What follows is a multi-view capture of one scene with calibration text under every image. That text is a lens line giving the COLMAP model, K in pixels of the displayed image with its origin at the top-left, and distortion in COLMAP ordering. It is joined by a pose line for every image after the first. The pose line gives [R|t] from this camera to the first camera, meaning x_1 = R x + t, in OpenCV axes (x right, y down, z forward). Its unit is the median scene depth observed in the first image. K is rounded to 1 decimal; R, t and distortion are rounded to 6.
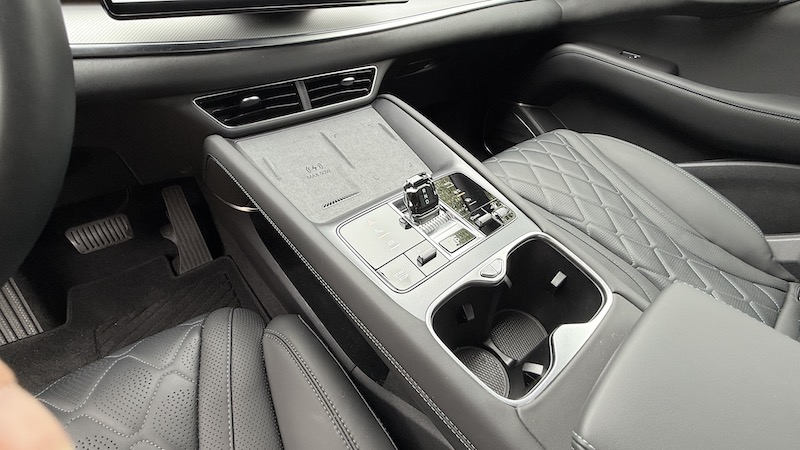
lens RADIAL K [[325.7, 0, 397.6], [0, 325.7, 232.2], [0, 0, 1]] dist [-0.002473, -0.000149]
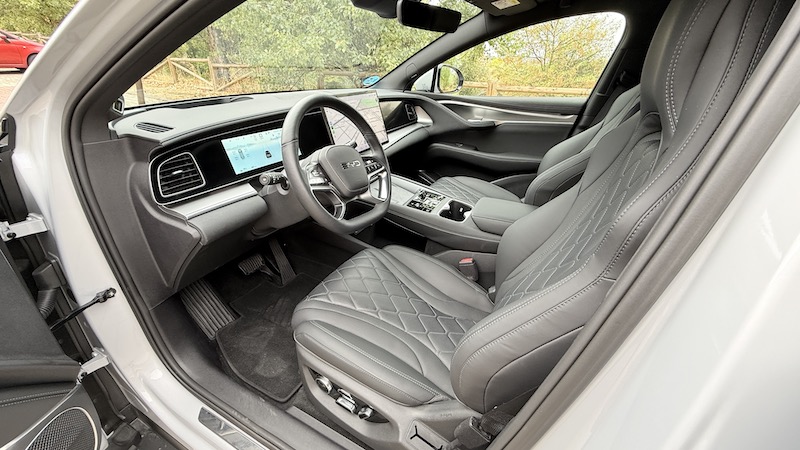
lens RADIAL K [[325.7, 0, 396.6], [0, 325.7, 229.5], [0, 0, 1]] dist [-0.002473, -0.000149]
pose [[0.922333, -0.211085, 0.323642, -0.938269], [0.282107, 0.940234, -0.190726, 0.561348], [-0.264039, 0.267215, 0.926757, -1.423284]]
